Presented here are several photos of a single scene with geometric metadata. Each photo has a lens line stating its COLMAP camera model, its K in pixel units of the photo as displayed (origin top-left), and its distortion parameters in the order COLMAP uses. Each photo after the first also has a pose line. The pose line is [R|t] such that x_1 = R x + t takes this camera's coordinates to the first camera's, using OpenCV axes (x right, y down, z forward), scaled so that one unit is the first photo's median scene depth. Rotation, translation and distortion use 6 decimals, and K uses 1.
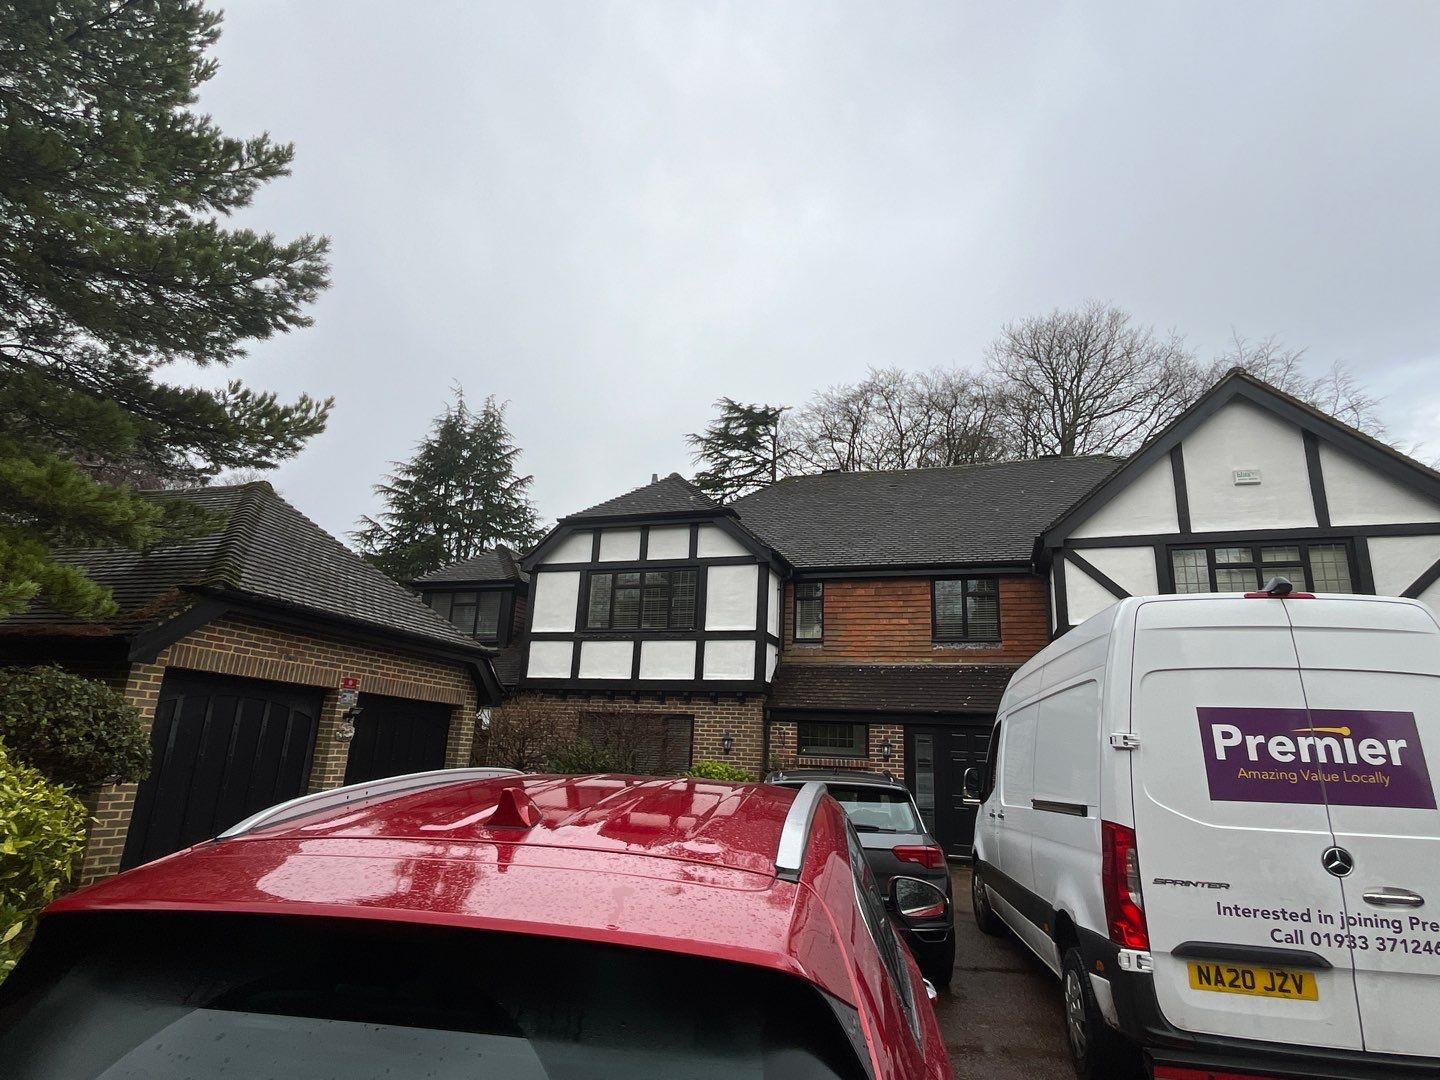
lens RADIAL K [[754.6, 0, 713.5], [0, 754.6, 538.4], [0, 0, 1]] dist [-0.015447, 0.000566]
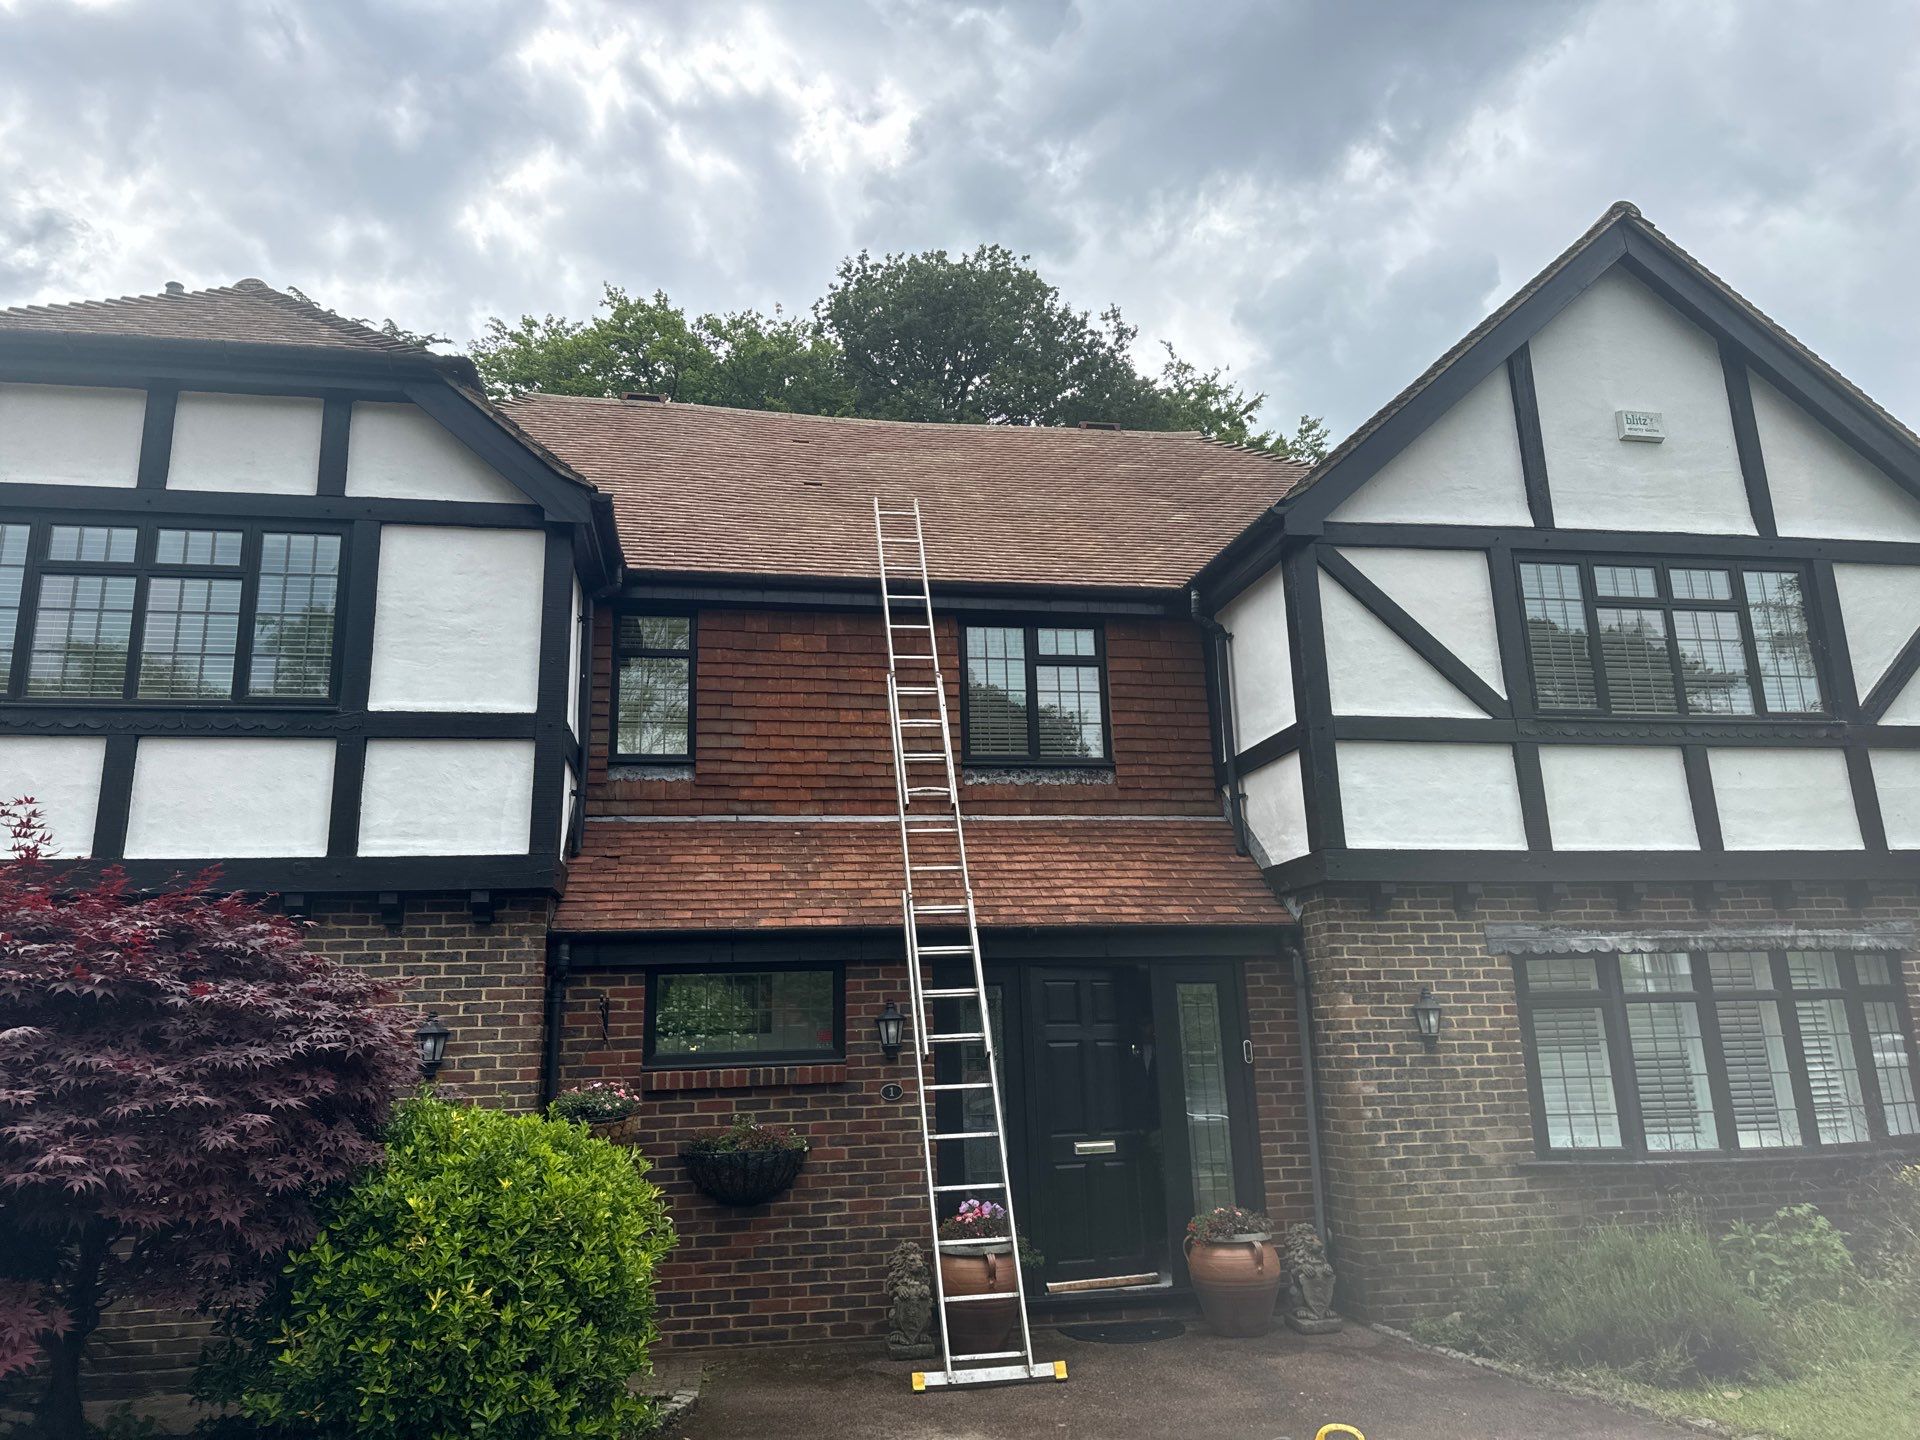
lens RADIAL K [[1342.0, 0, 956.2], [0, 1342.0, 709.7], [0, 0, 1]] dist [0.037681, -0.033738]
pose [[0.876884, 0.051561, 0.477929, -0.069490], [-0.066053, 0.997724, 0.013553, 0.098610], [-0.476142, -0.043453, 0.878294, 0.364684]]
